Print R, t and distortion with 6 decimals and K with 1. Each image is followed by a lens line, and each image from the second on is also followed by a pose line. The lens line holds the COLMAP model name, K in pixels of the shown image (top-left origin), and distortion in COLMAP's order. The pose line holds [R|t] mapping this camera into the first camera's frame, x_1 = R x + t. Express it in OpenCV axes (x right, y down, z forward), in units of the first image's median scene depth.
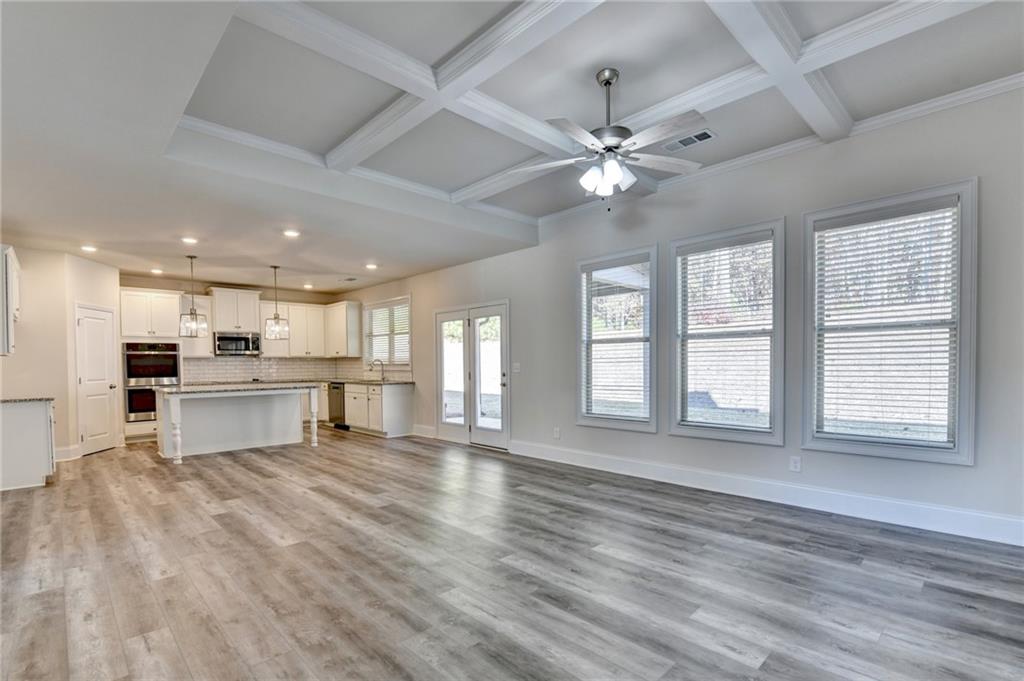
lens RADIAL K [[469.5, 0, 498.3], [0, 469.5, 372.4], [0, 0, 1]] dist [-0.000006, -0.000090]
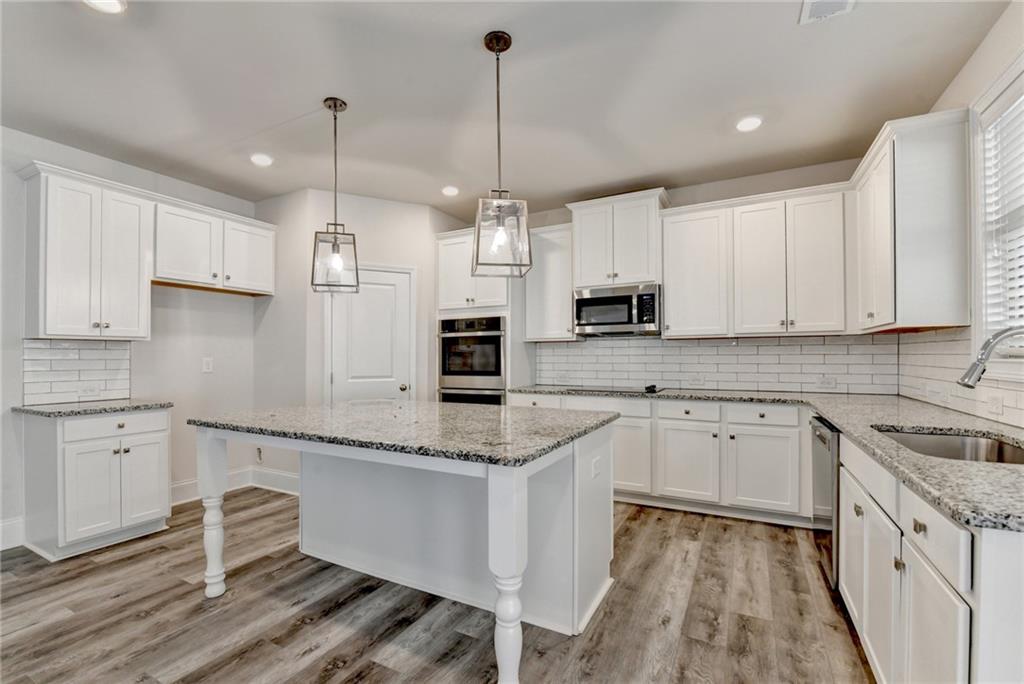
lens RADIAL K [[437.3, 0, 499.0], [0, 437.3, 365.4], [0, 0, 1]] dist [-0.020101, -0.000071]
pose [[0.307531, 0.035891, -0.950861, -0.199393], [-0.011762, 0.999355, 0.033917, -0.022400], [0.951465, 0.000754, 0.307755, 0.909080]]
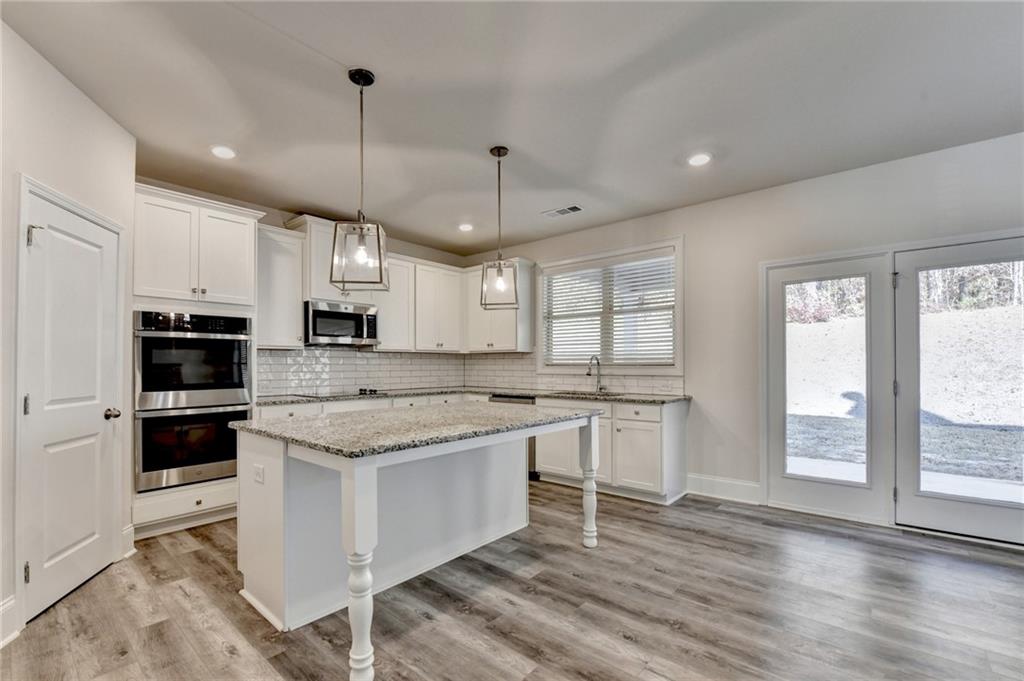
lens RADIAL K [[446.9, 0, 511.3], [0, 446.9, 362.5], [0, 0, 1]] dist [-0.019434, -0.000465]
pose [[0.994866, 0.006605, 0.100984, -0.500065], [-0.003977, 0.999649, -0.026197, -0.005472], [-0.101122, 0.025661, 0.994543, 0.567272]]
